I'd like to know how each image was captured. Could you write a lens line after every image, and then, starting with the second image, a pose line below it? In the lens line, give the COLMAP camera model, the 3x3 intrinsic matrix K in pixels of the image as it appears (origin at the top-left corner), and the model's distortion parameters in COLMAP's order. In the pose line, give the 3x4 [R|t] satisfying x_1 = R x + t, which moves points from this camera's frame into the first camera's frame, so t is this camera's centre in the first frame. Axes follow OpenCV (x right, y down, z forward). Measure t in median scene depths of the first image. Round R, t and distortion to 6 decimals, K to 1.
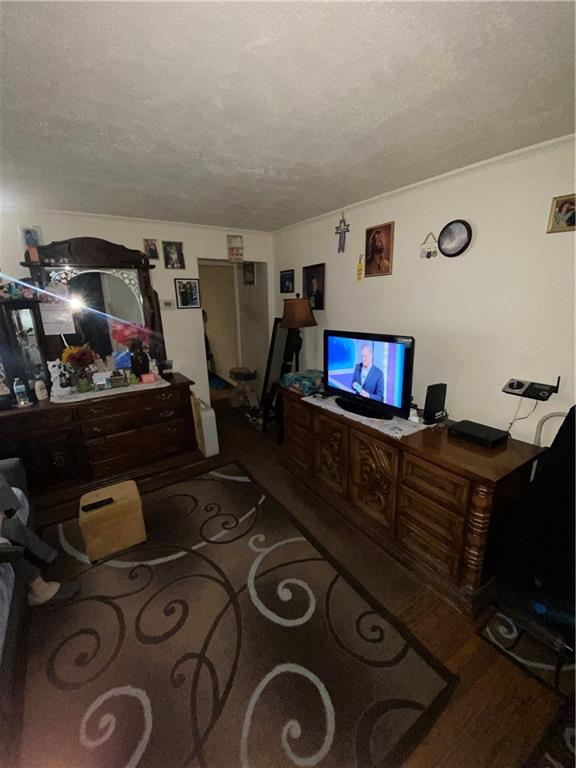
lens RADIAL K [[308.4, 0, 286.3], [0, 308.4, 379.4], [0, 0, 1]] dist [0.014659, -0.018683]
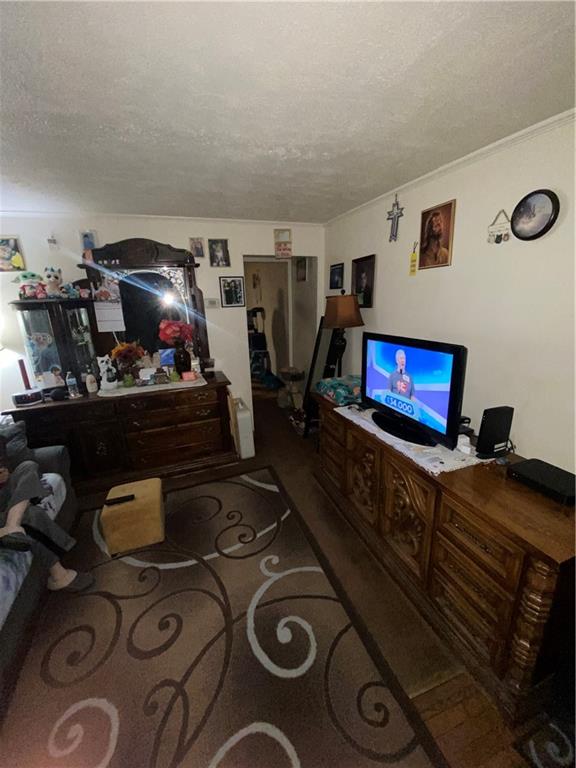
lens RADIAL K [[308.4, 0, 286.3], [0, 308.4, 379.4], [0, 0, 1]] dist [0.014659, -0.018683]
pose [[0.972721, 0.052088, -0.226056, 0.124312], [-0.048943, 0.998611, 0.019500, -0.037603], [0.226758, -0.007904, 0.973919, 0.114526]]
